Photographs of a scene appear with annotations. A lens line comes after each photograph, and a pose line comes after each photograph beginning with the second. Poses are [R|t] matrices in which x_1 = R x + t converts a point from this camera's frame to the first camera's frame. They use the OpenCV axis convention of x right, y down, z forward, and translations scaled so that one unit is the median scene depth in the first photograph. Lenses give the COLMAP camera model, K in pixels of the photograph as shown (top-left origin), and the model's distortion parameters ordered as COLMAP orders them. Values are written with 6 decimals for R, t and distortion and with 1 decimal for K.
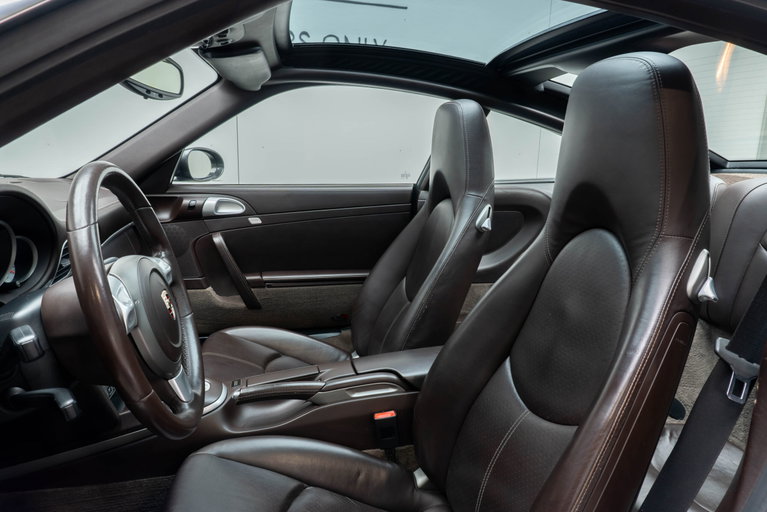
lens RADIAL K [[531.7, 0, 383.5], [0, 531.7, 256.0], [0, 0, 1]] dist [-0.000232, -0.000685]
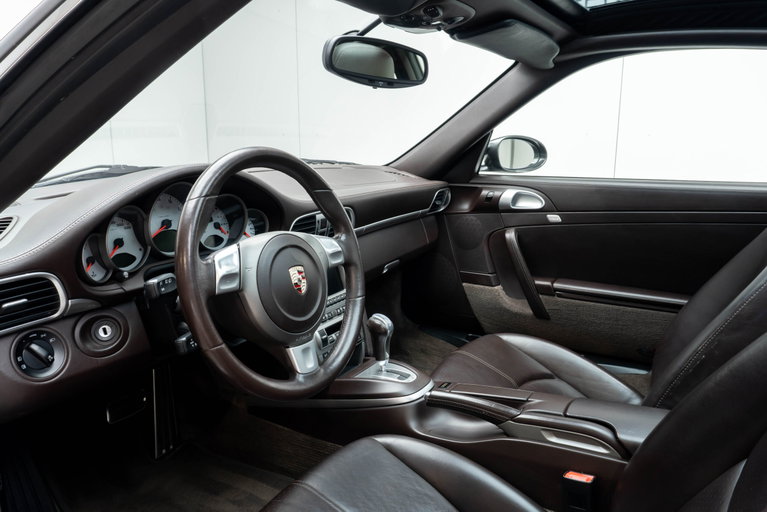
lens RADIAL K [[590.2, 0, 383.5], [0, 590.2, 256.0], [0, 0, 1]] dist [0.000212, 0.000241]
pose [[0.708520, 0.120461, -0.695333, 0.243598], [-0.125122, 0.991156, 0.044216, -0.013352], [0.694510, 0.055673, 0.717326, 0.119222]]
